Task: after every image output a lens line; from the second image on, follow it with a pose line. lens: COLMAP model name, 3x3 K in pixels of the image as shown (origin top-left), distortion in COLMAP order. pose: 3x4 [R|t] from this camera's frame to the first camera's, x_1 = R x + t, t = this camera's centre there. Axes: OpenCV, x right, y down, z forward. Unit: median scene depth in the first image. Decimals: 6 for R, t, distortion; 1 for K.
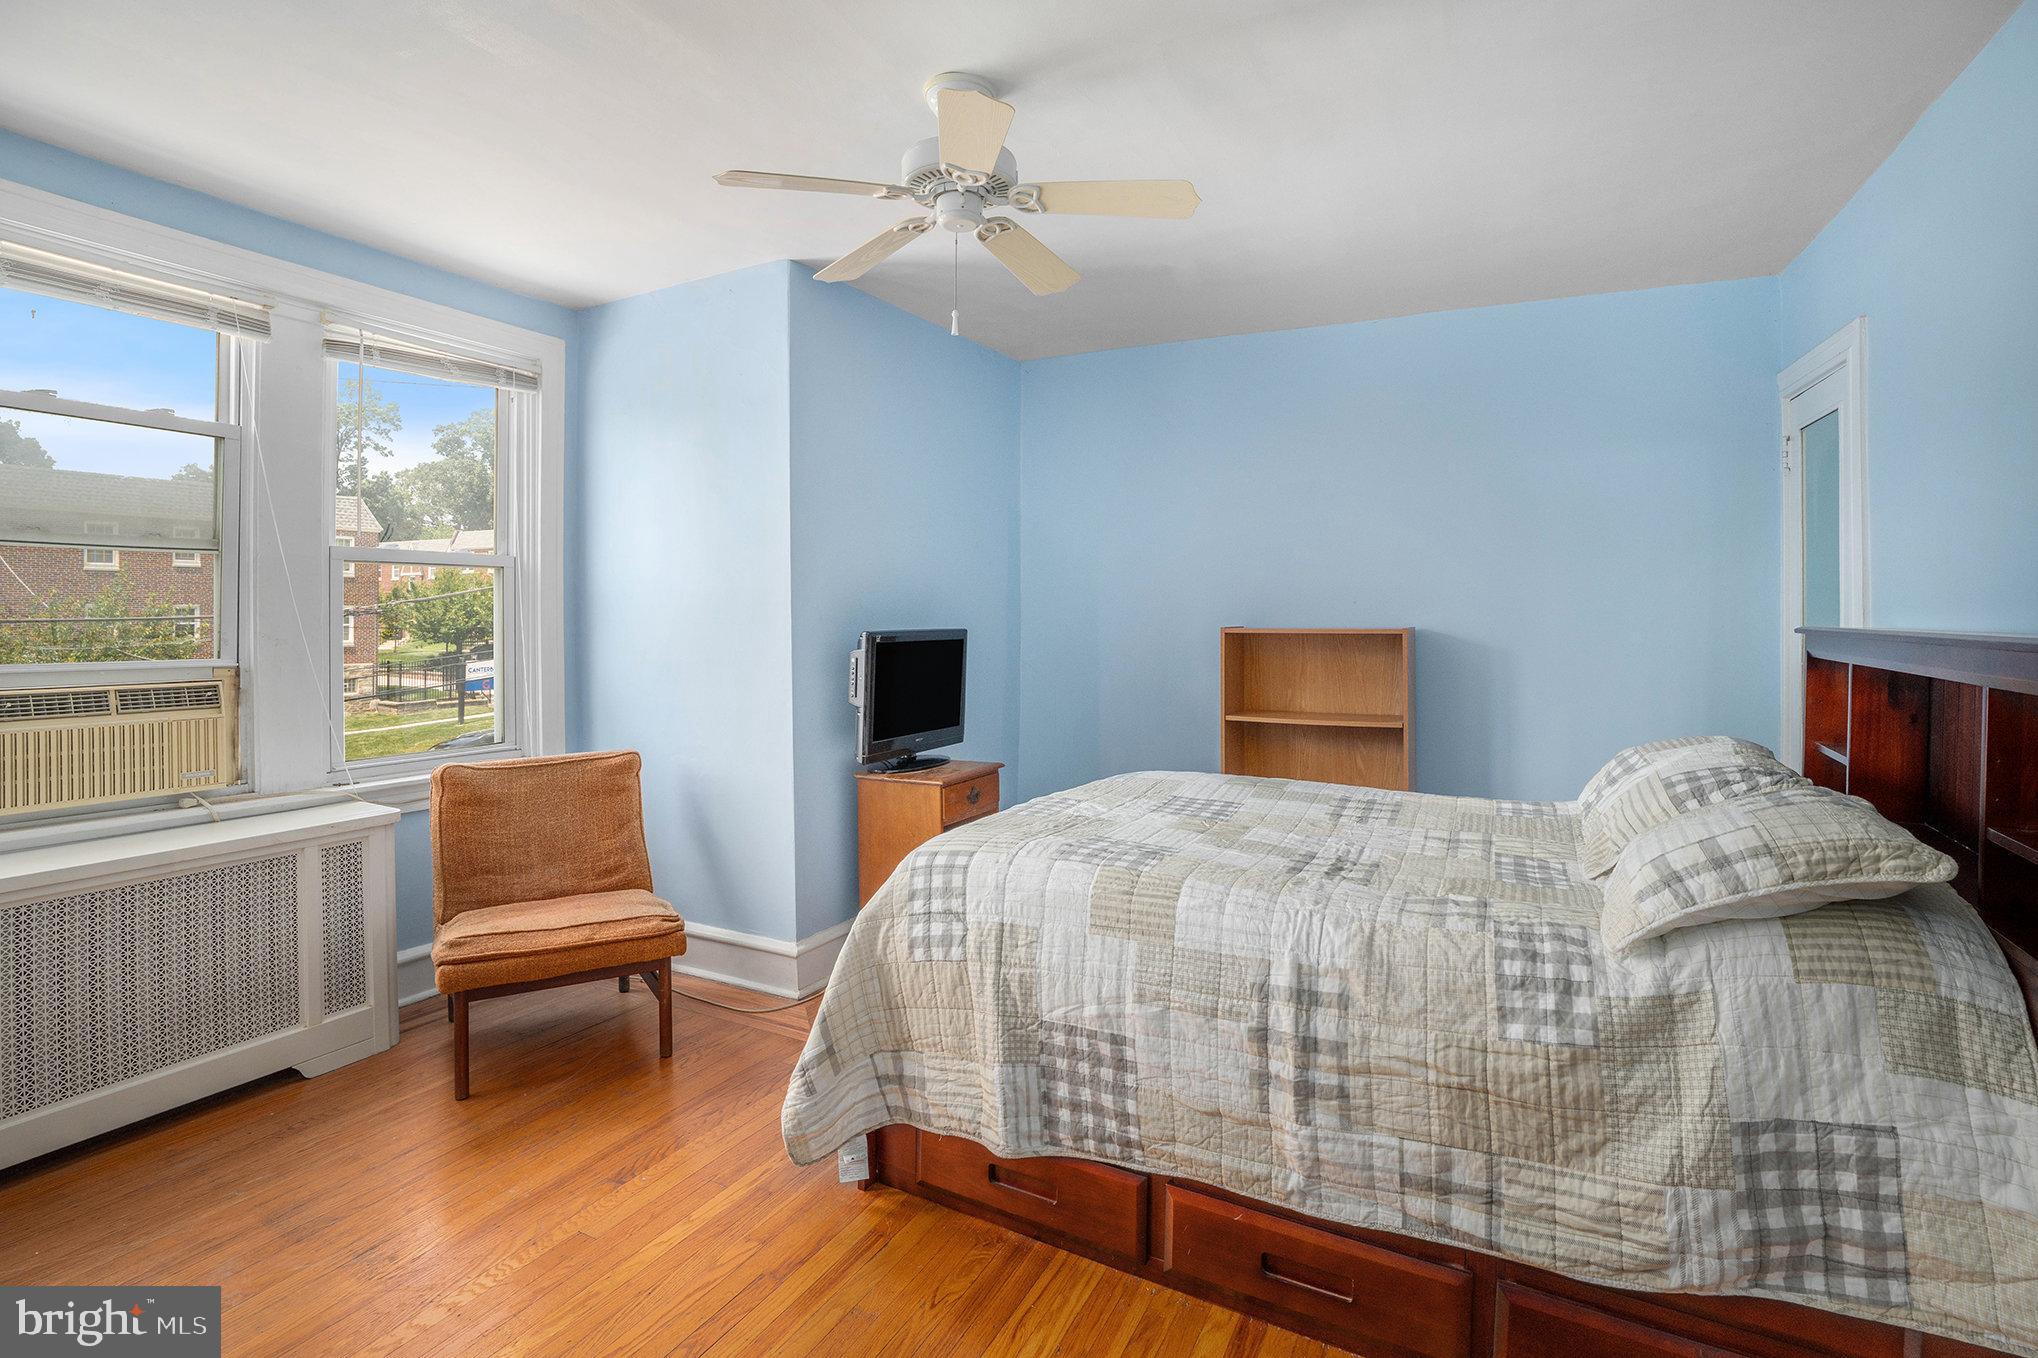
lens RADIAL K [[947.0, 0, 1050.0], [0, 947.0, 630.7], [0, 0, 1]] dist [-0.067191, 0.014826]
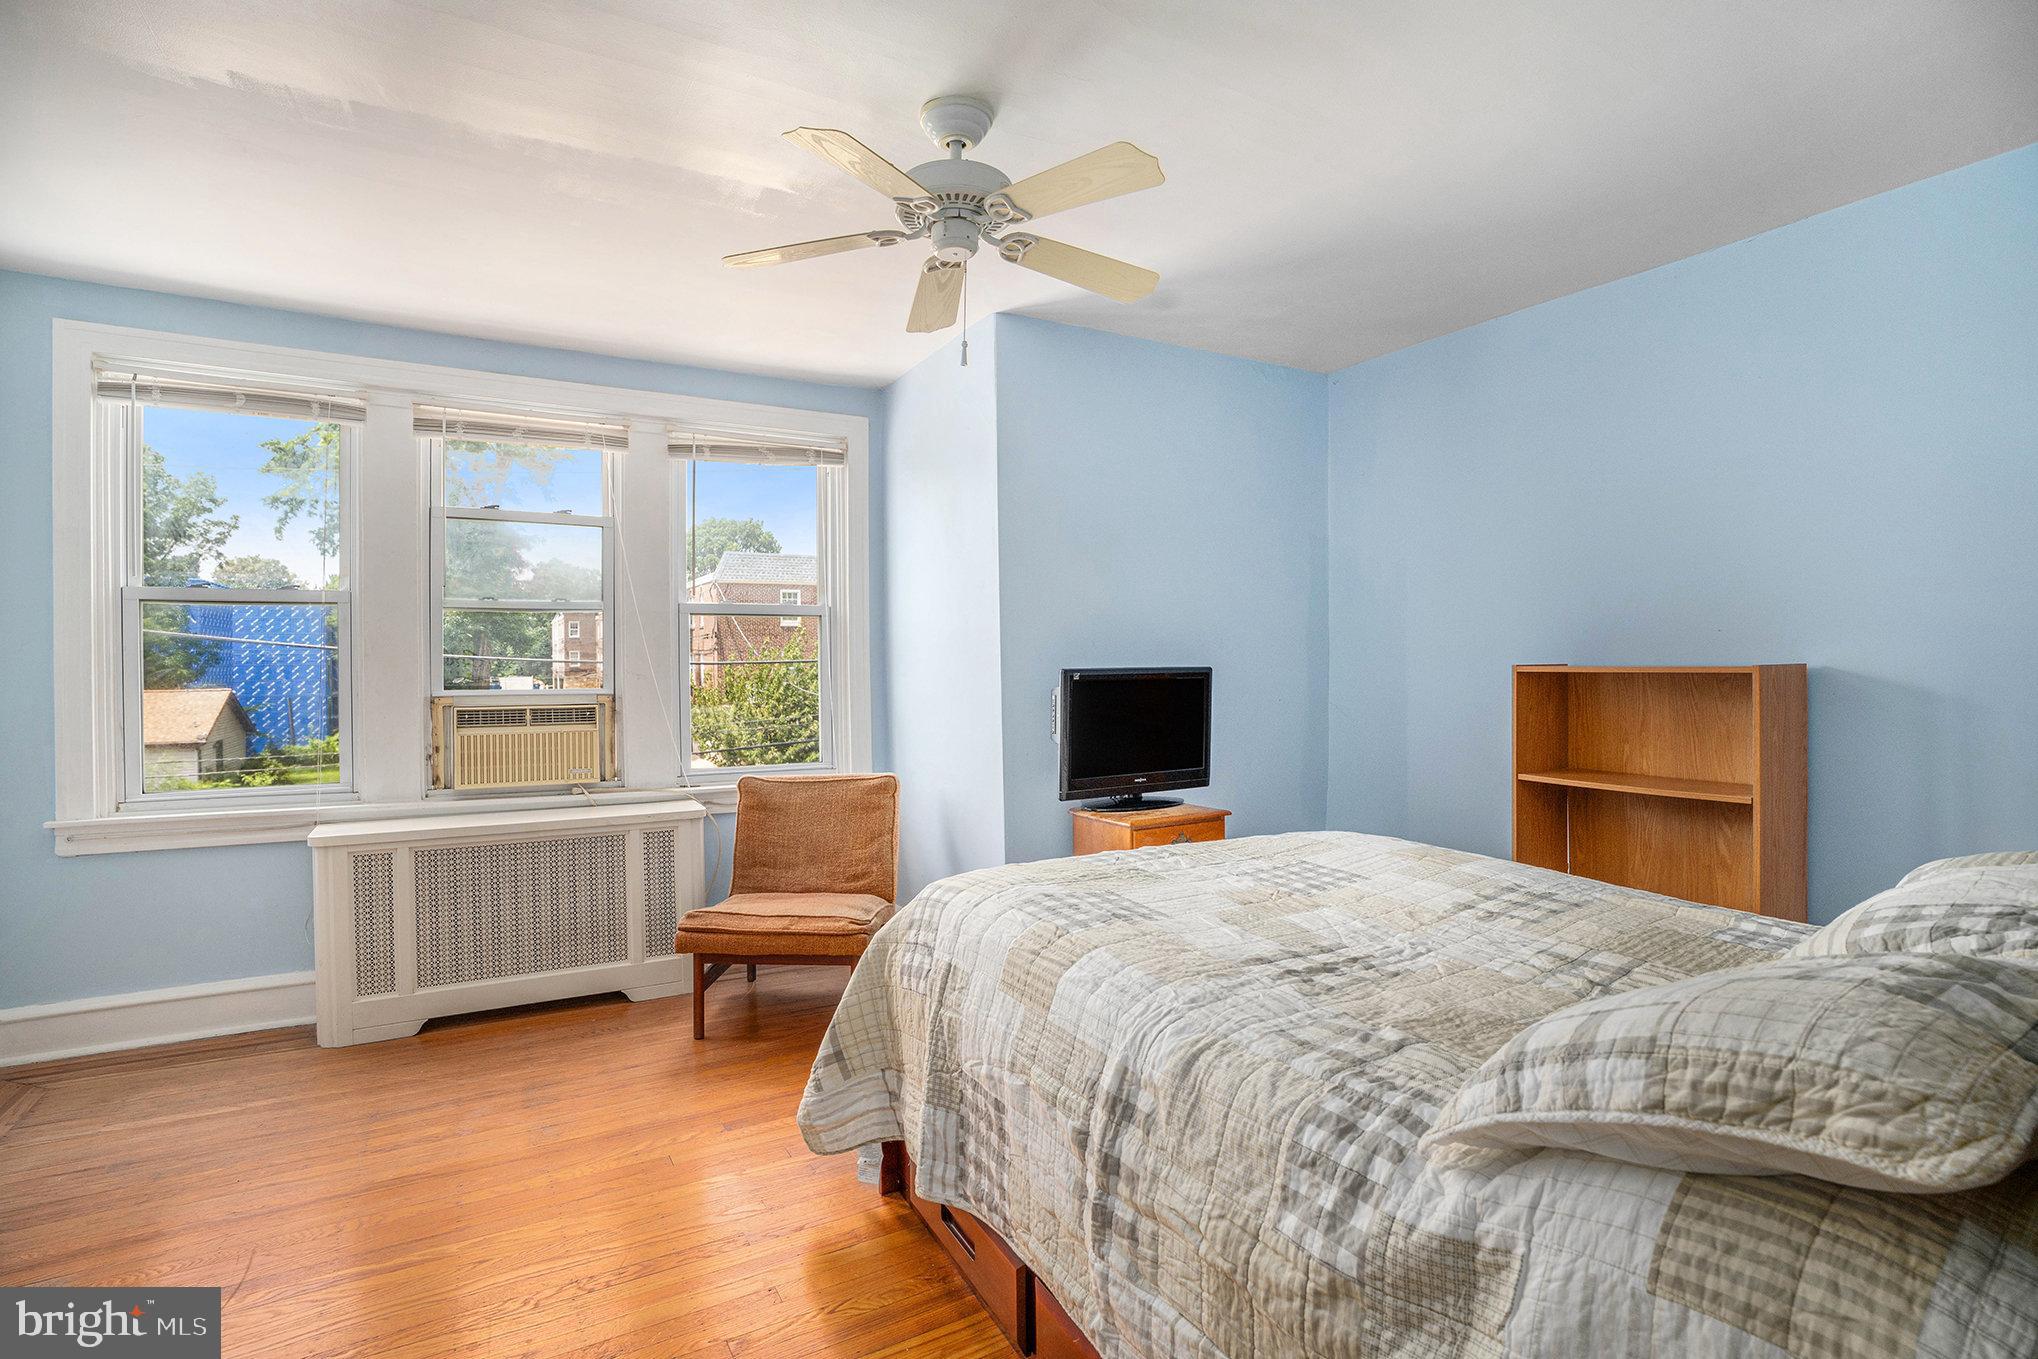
lens RADIAL K [[947.0, 0, 1033.3], [0, 947.0, 689.8], [0, 0, 1]] dist [-0.067191, 0.014826]
pose [[0.836883, 0.011730, -0.547256, 0.595686], [-0.001564, 0.999818, 0.019040, 0.007640], [0.547380, -0.015079, 0.836748, 0.248203]]
